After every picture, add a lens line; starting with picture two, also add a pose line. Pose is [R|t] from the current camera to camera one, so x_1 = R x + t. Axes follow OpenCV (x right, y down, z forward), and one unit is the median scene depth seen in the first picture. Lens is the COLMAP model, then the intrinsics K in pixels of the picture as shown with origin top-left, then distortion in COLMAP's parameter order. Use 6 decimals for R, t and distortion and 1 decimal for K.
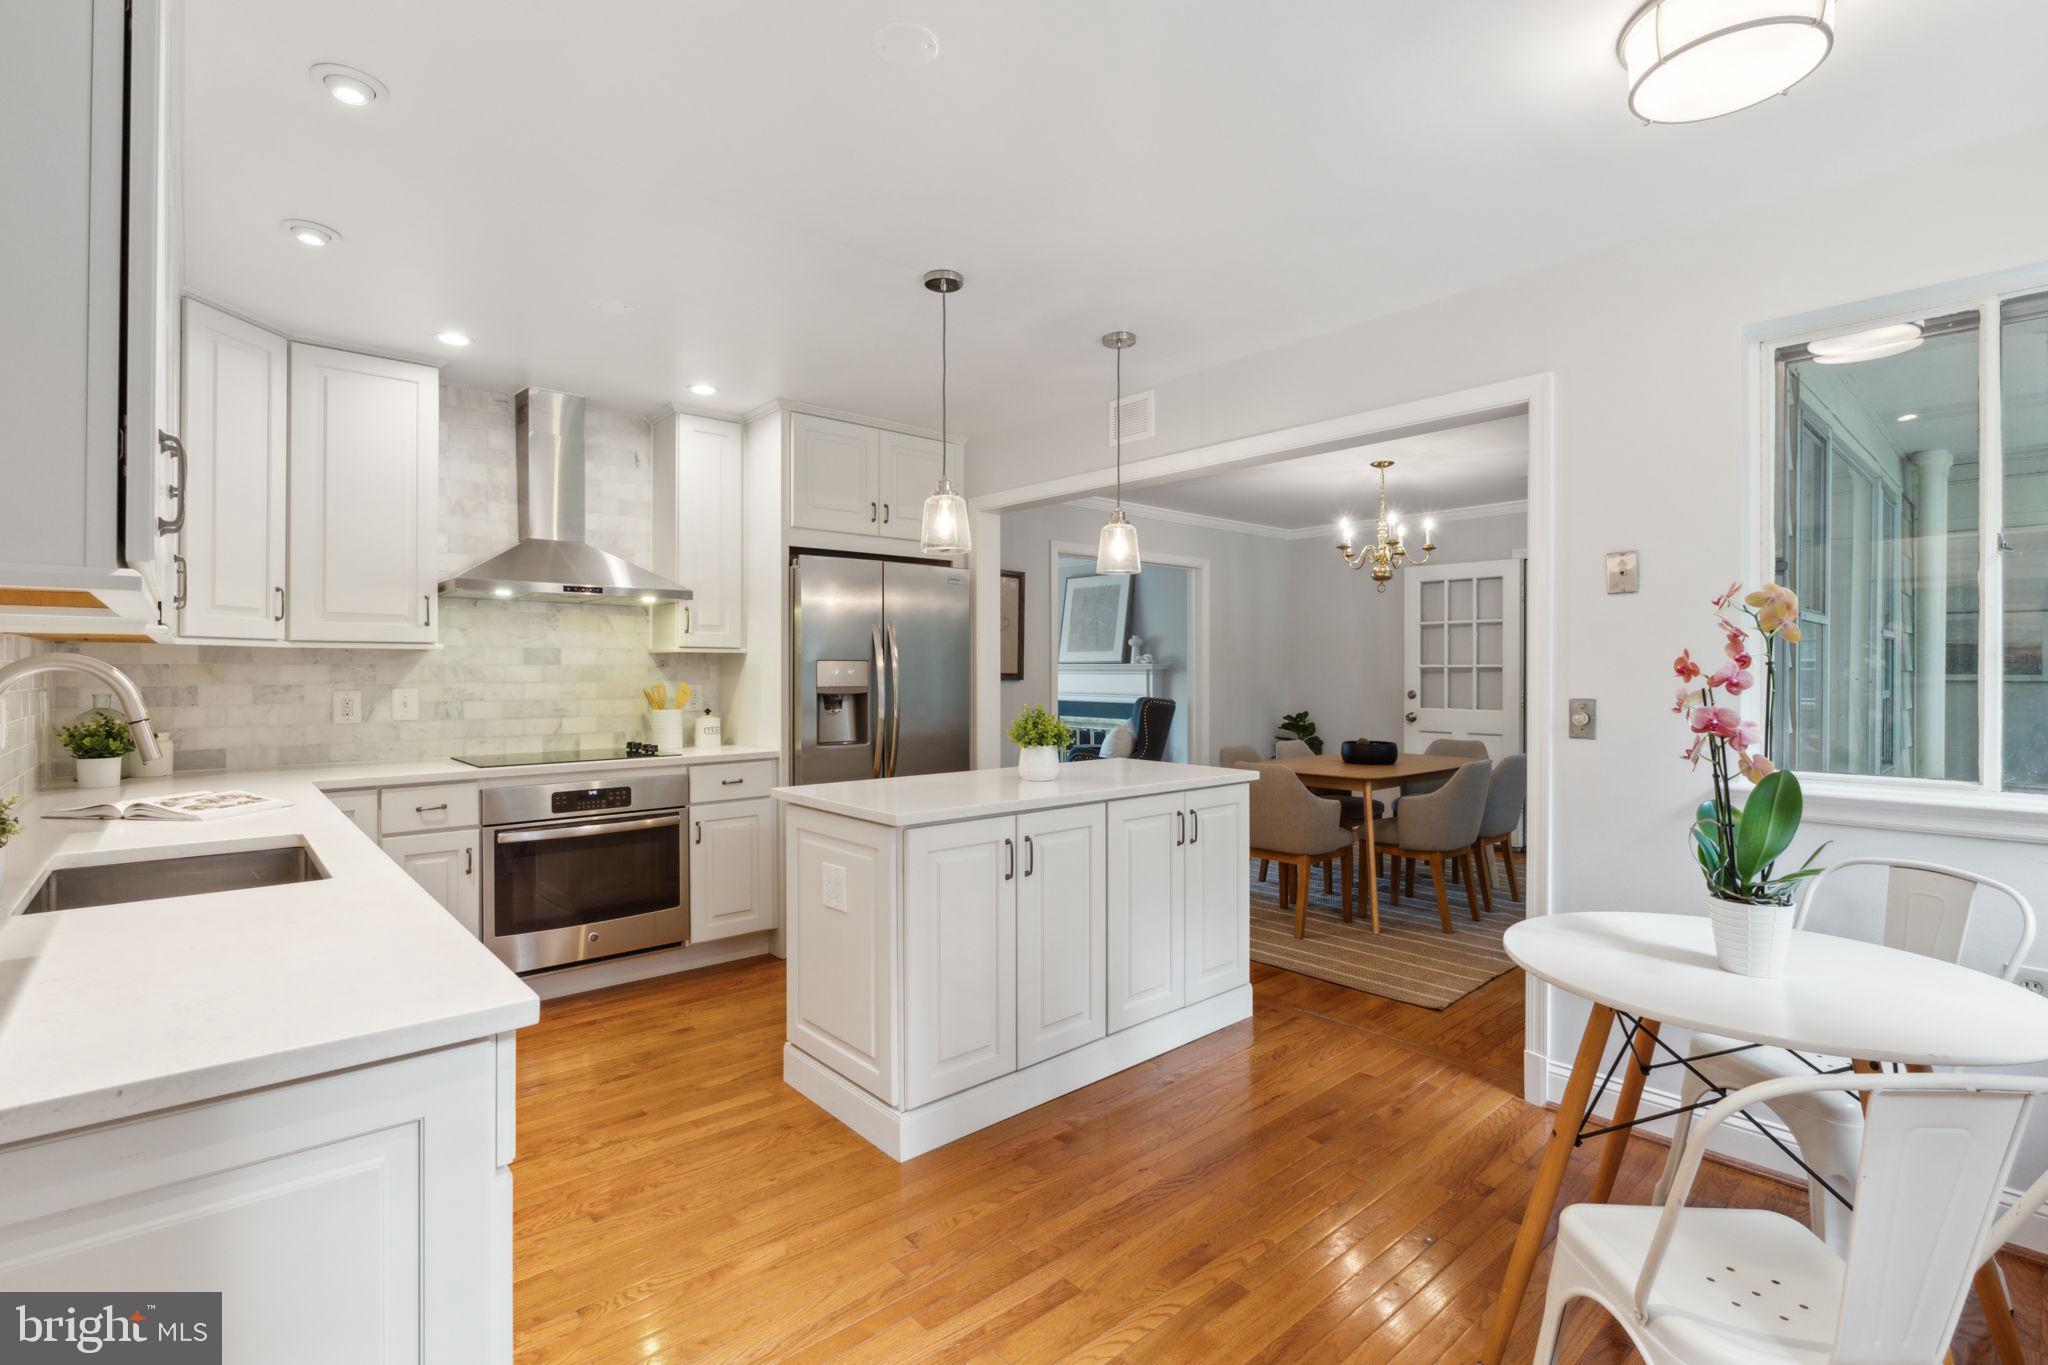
lens RADIAL K [[949.6, 0, 1012.6], [0, 949.6, 671.9], [0, 0, 1]] dist [-0.007376, 0.000552]
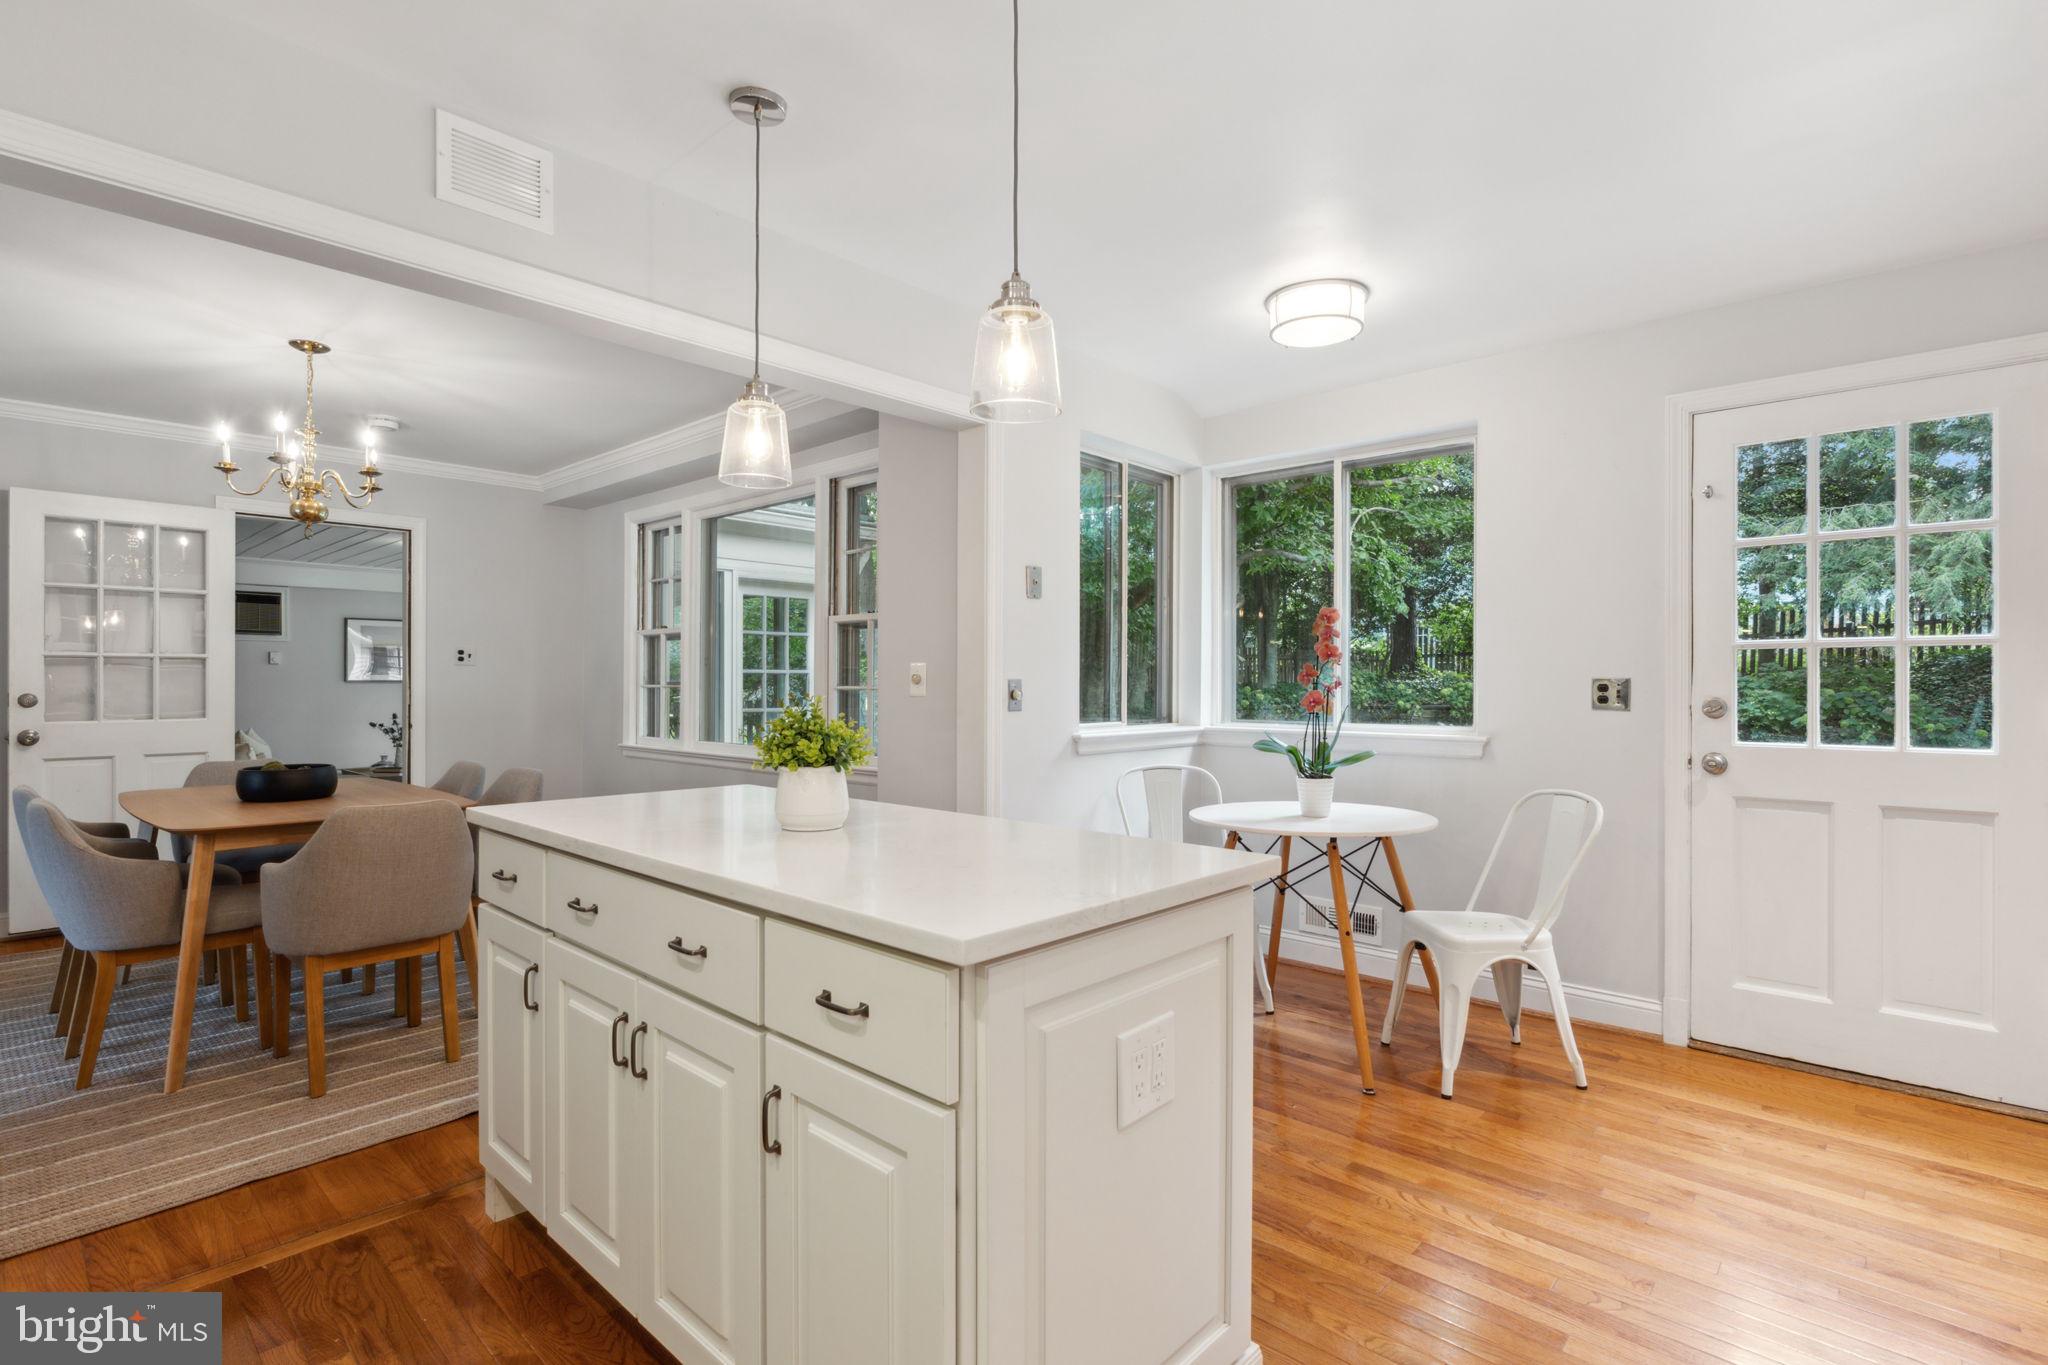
lens RADIAL K [[949.6, 0, 1028.8], [0, 949.6, 687.5], [0, 0, 1]] dist [-0.007376, 0.000552]
pose [[-0.115258, -0.006021, 0.993317, -0.441668], [-0.001088, 0.999982, 0.005935, 0.020695], [-0.993335, -0.000397, -0.115263, 0.761351]]
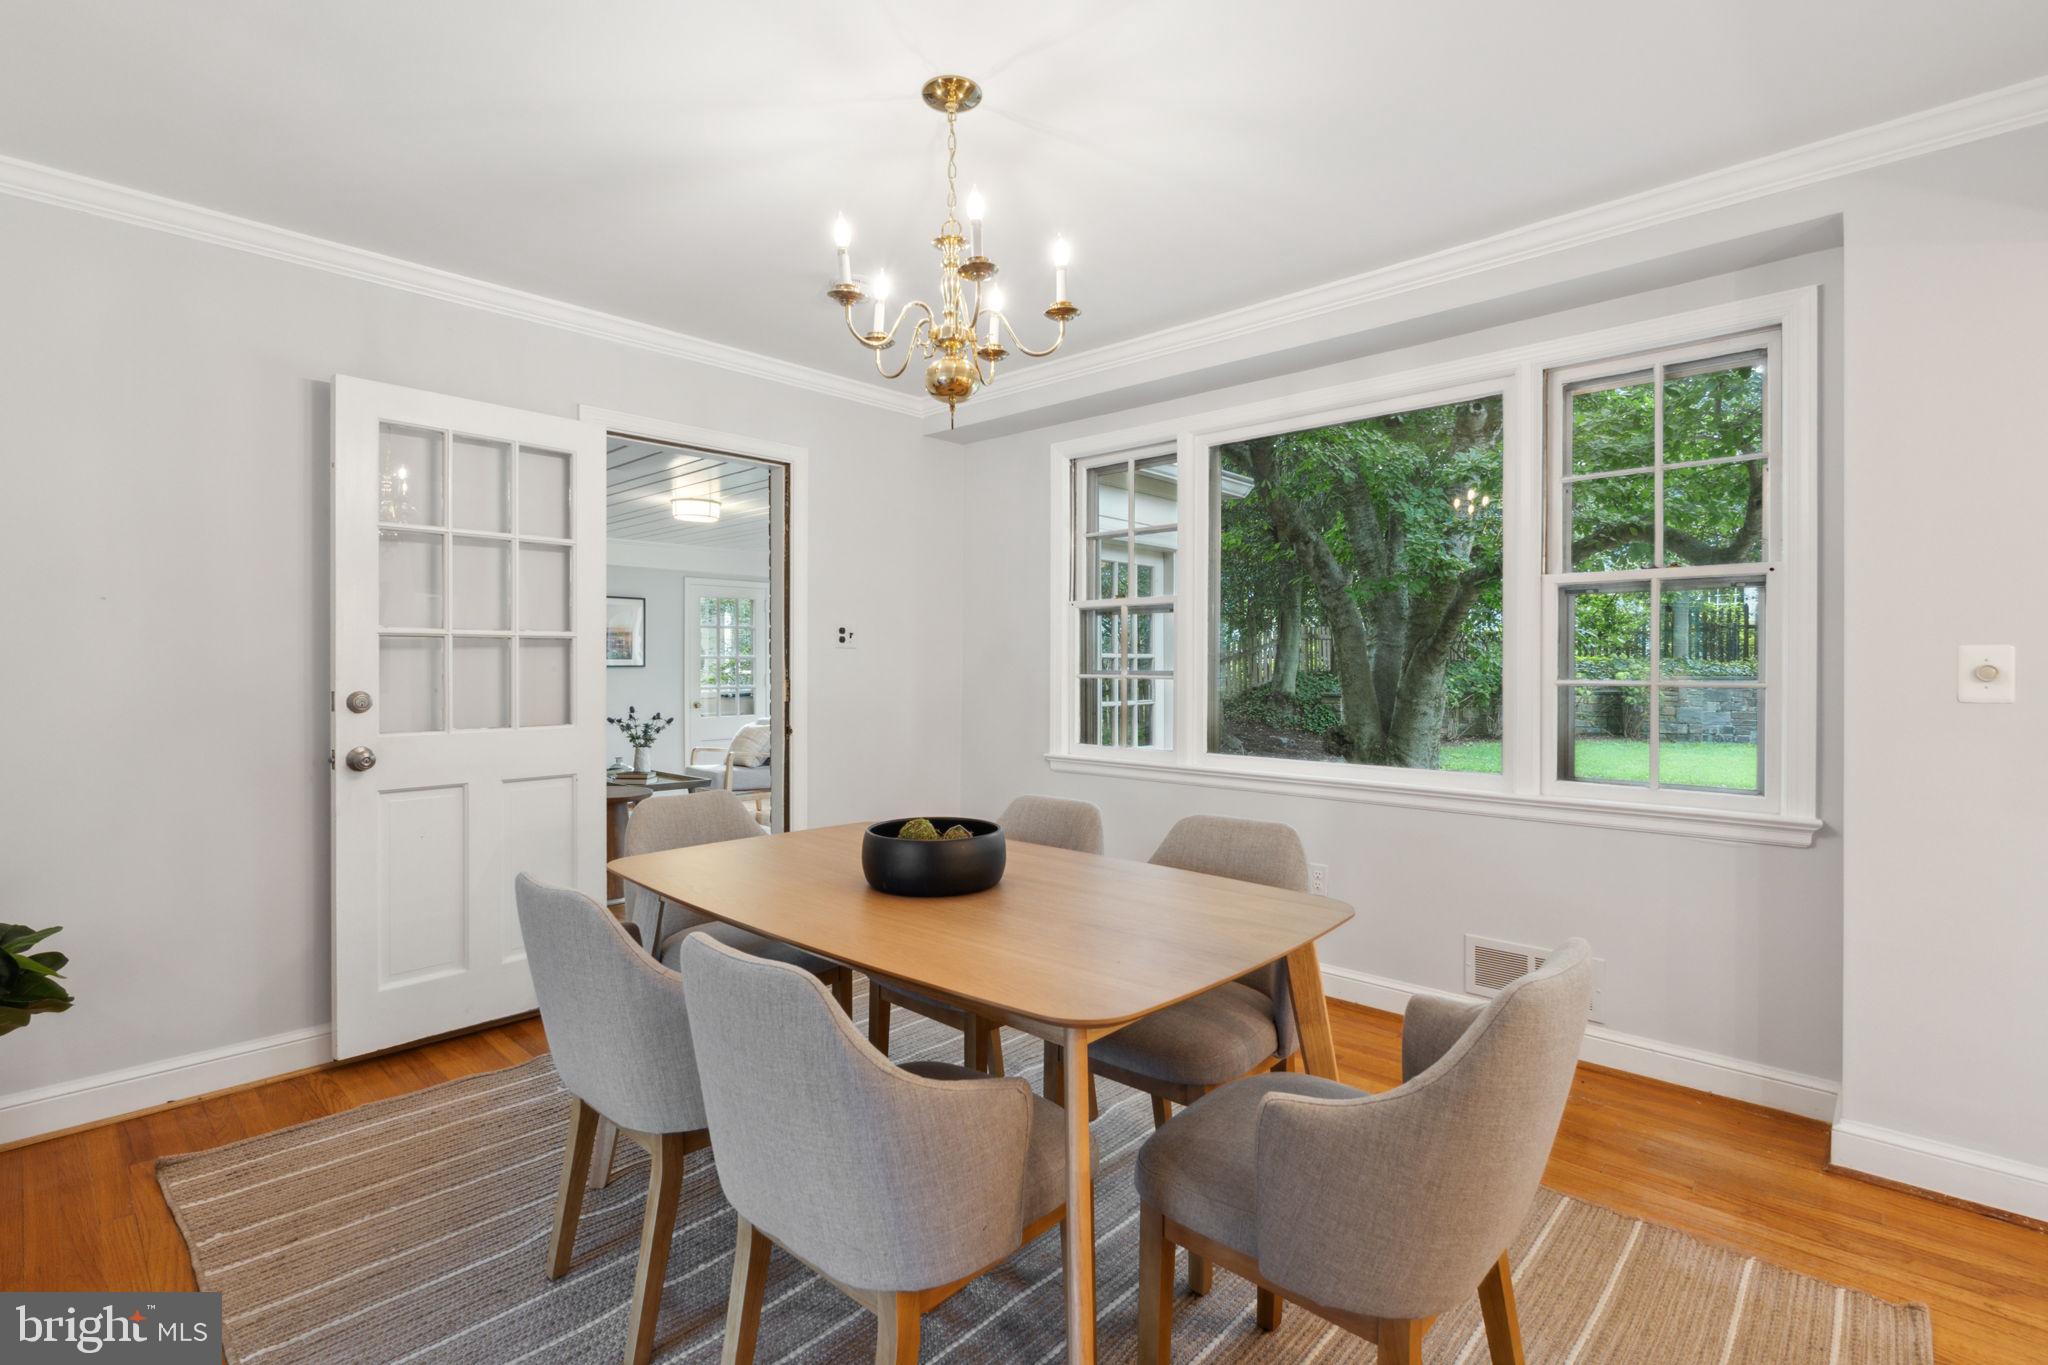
lens RADIAL K [[949.6, 0, 1044.5], [0, 949.6, 680.7], [0, 0, 1]] dist [-0.007376, 0.000552]
pose [[-0.107538, -0.018109, 0.994036, -0.008769], [-0.001364, 0.999836, 0.018068, 0.013655], [-0.994200, 0.000587, -0.107545, 1.328899]]
